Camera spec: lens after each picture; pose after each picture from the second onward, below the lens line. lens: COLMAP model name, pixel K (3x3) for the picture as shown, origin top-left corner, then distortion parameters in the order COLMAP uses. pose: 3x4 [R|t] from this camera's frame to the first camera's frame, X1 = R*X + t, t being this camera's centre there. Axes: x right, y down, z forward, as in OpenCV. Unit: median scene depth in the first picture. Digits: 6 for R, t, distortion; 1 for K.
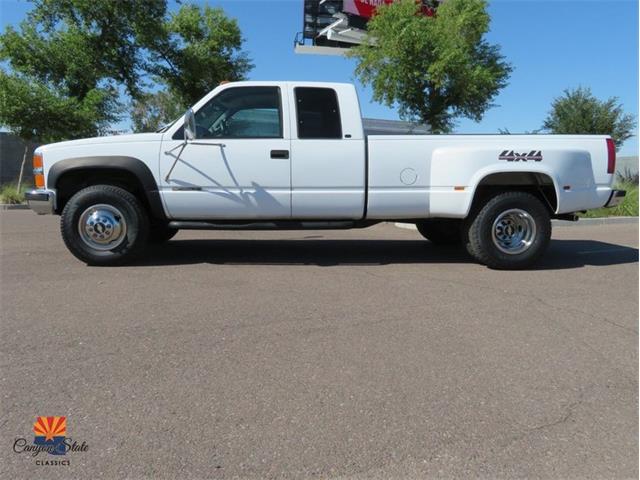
lens RADIAL K [[513.2, 0, 320.0], [0, 513.2, 240.0], [0, 0, 1]] dist [0.019835, 0.002423]
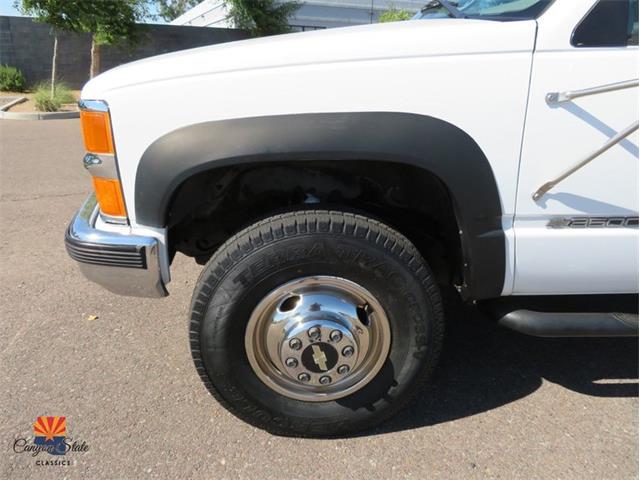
lens RADIAL K [[448.1, 0, 319.7], [0, 448.1, 231.2], [0, 0, 1]] dist [0.001045, 0.000509]
pose [[0.999869, 0.004664, -0.015498, -0.410937], [-0.000818, 0.970913, 0.239430, -0.155101], [0.016164, -0.239386, 0.970790, 0.735347]]
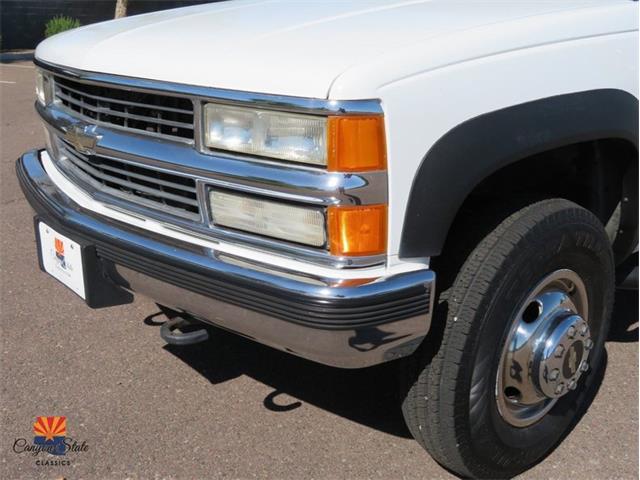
lens RADIAL K [[676.3, 0, 320.0], [0, 676.3, 240.0], [0, 0, 1]] dist [0.002148, 0.000445]
pose [[0.796990, -0.193985, 0.571993, -0.711076], [0.066851, 0.969534, 0.235659, -0.175692], [-0.600281, -0.149580, 0.785677, 0.779270]]
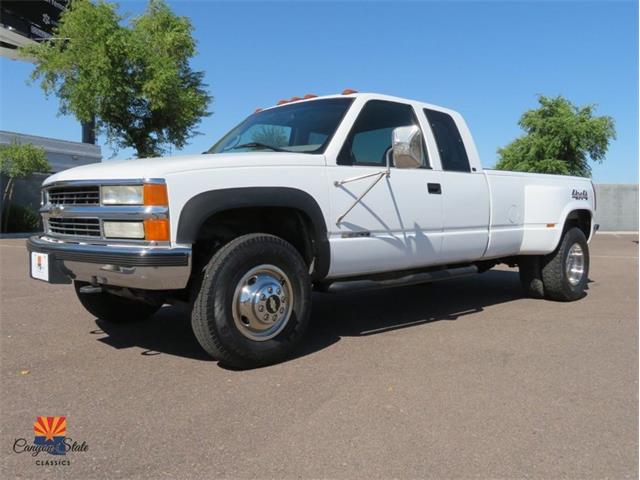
lens RADIAL K [[553.1, 0, 320.0], [0, 553.1, 240.0], [0, 0, 1]] dist [0.004408, 0.012271]
pose [[0.771803, -0.039123, 0.634657, -0.772032], [0.077405, 0.996463, -0.032706, -0.070589], [-0.631132, 0.074368, 0.772102, 0.440611]]
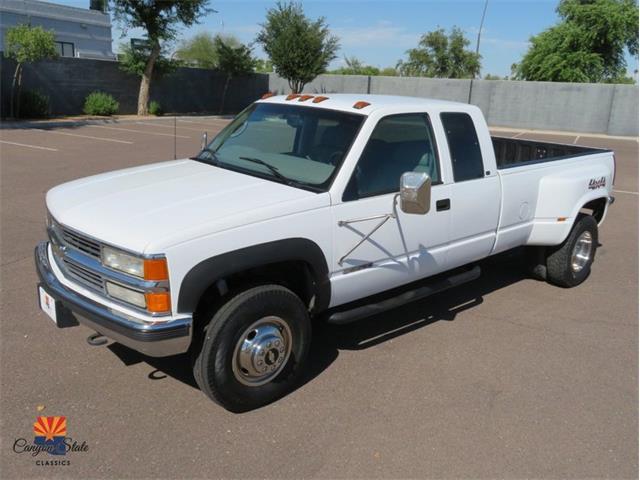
lens RADIAL K [[549.7, 0, 320.0], [0, 549.7, 240.0], [0, 0, 1]] dist [0.012824, -0.014546]
pose [[0.791452, -0.145724, 0.593606, -0.737857], [0.032824, 0.979896, 0.196790, -0.285726], [-0.610349, -0.136265, 0.780324, 0.441244]]
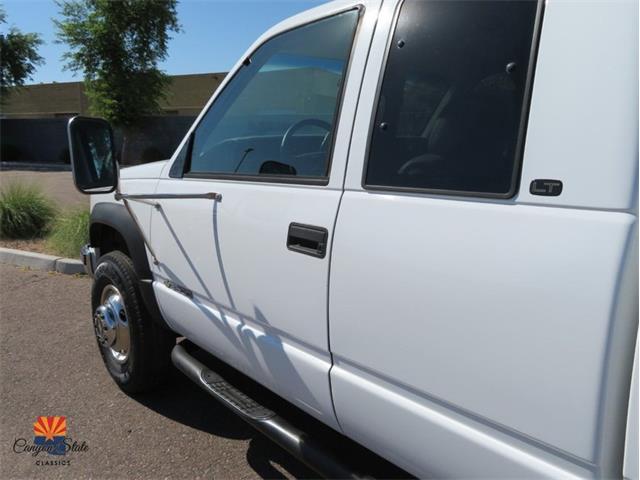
lens RADIAL K [[519.9, 0, 320.0], [0, 519.9, 240.0], [0, 0, 1]] dist [-0.001471, 0.002165]
pose [[0.597693, 0.137524, -0.789842, 0.165325], [-0.086431, 0.990489, 0.107055, -0.198213], [0.797053, 0.004281, 0.603895, 0.816626]]
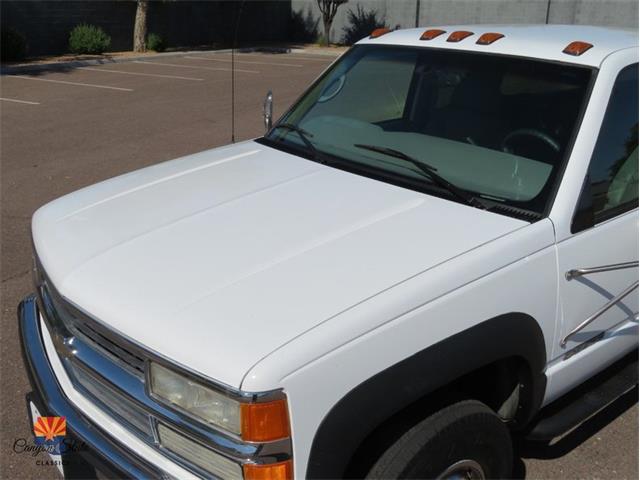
lens RADIAL K [[644.5, 0, 320.0], [0, 644.5, 240.0], [0, 0, 1]] dist [-0.005739, -0.009516]
pose [[0.810667, -0.203823, 0.548885, -0.674441], [0.060659, 0.961644, 0.267508, -0.319863], [-0.582356, -0.183566, 0.791937, 0.732678]]
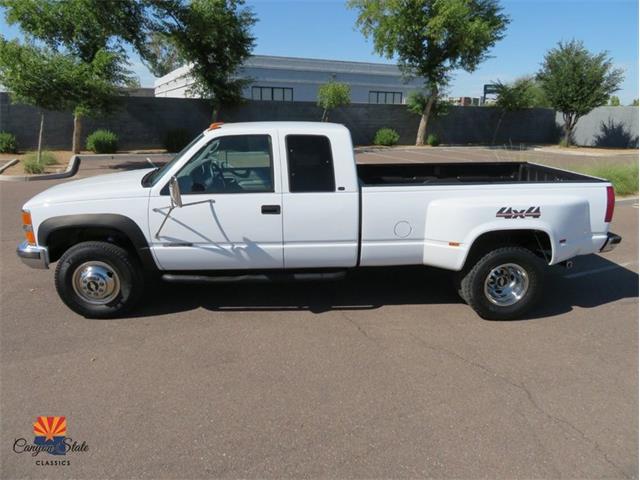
lens RADIAL K [[457.7, 0, 320.0], [0, 457.7, 240.0], [0, 0, 1]] dist [-0.000352, -0.000858]
pose [[0.999957, 0.001319, -0.009156, 0.022464], [0.000181, 0.986808, 0.161894, -0.248545], [0.009249, -0.161889, 0.986766, 0.133965]]
